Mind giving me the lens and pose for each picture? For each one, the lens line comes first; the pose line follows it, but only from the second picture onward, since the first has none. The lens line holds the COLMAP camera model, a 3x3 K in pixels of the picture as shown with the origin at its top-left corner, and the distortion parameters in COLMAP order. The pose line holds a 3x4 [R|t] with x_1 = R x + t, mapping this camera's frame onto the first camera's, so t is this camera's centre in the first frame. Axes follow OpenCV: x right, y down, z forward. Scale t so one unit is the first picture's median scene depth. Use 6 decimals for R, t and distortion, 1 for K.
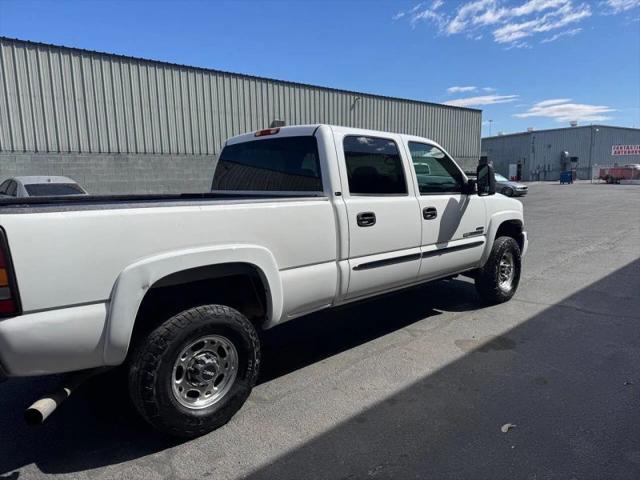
lens RADIAL K [[450.5, 0, 318.4], [0, 450.5, 235.6], [0, 0, 1]] dist [0.054525, -0.063240]
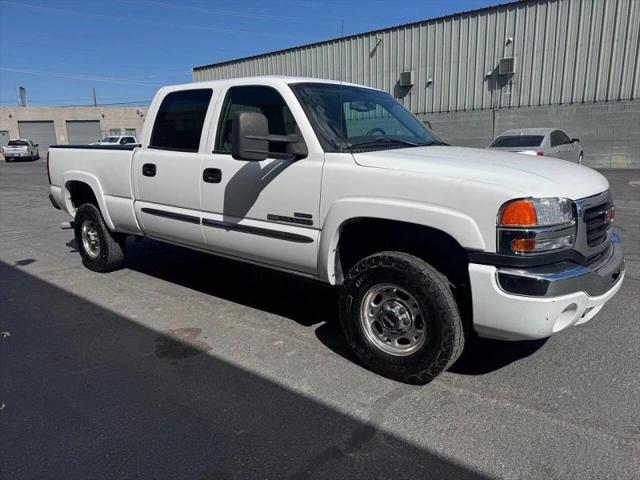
lens RADIAL K [[450.5, 0, 323.4], [0, 450.5, 236.2], [0, 0, 1]] dist [0.054525, -0.063240]
pose [[0.126702, 0.217838, -0.967726, 0.334473], [-0.113516, 0.972363, 0.204020, -0.040559], [0.985424, 0.084003, 0.147928, 0.327268]]
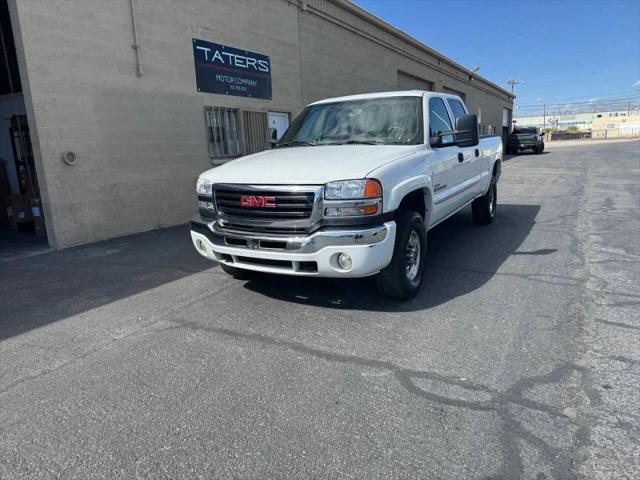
lens RADIAL K [[450.5, 0, 316.4], [0, 450.5, 242.3], [0, 0, 1]] dist [0.054525, -0.063240]
pose [[-0.957189, 0.115914, -0.265242, 0.196754], [0.021445, 0.942200, 0.334363, -0.087279], [0.288668, 0.314360, -0.904350, 0.727996]]
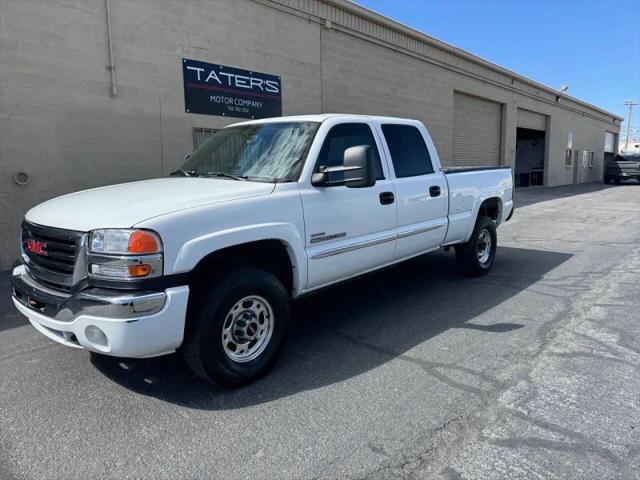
lens RADIAL K [[450.5, 0, 316.3], [0, 450.5, 236.8], [0, 0, 1]] dist [0.054525, -0.063240]
pose [[-0.996506, 0.041626, -0.072405, 0.044982], [0.019721, 0.959703, 0.280324, -0.084539], [0.081156, 0.277917, -0.957171, 0.686833]]
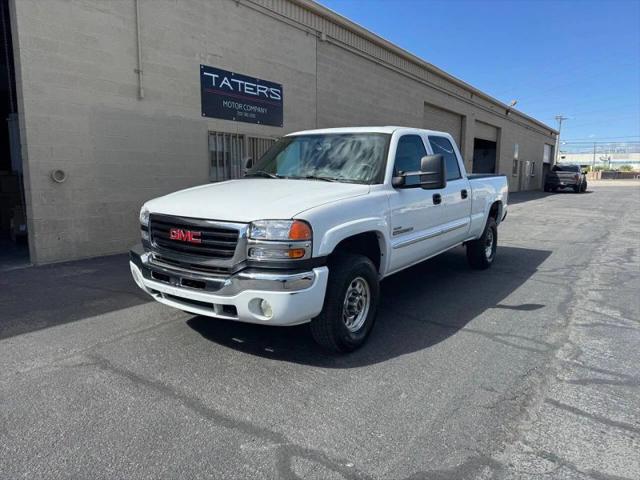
lens RADIAL K [[450.5, 0, 316.4], [0, 450.5, 237.0], [0, 0, 1]] dist [0.054525, -0.063240]
pose [[-0.981066, 0.035918, -0.190316, 0.134648], [-0.017885, 0.961653, 0.273687, -0.091131], [0.192848, 0.271908, -0.942802, 0.720751]]
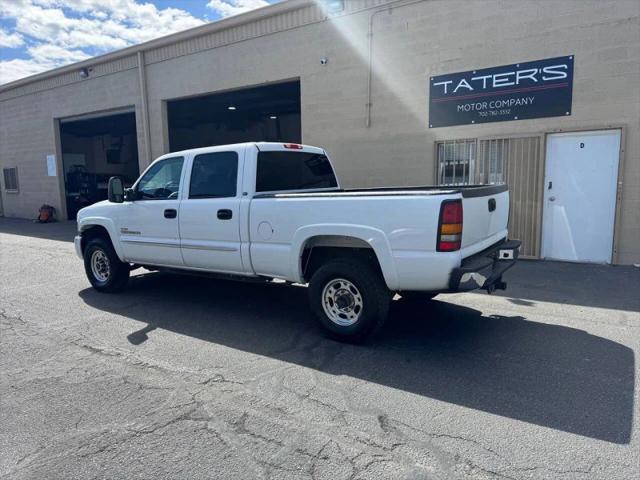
lens RADIAL K [[450.5, 0, 318.8], [0, 450.5, 238.3], [0, 0, 1]] dist [0.054525, -0.063240]
pose [[-0.211968, -0.104933, 0.971627, -0.425437], [0.154453, 0.978127, 0.139330, -0.039516], [-0.964994, 0.179604, -0.191124, 0.359430]]
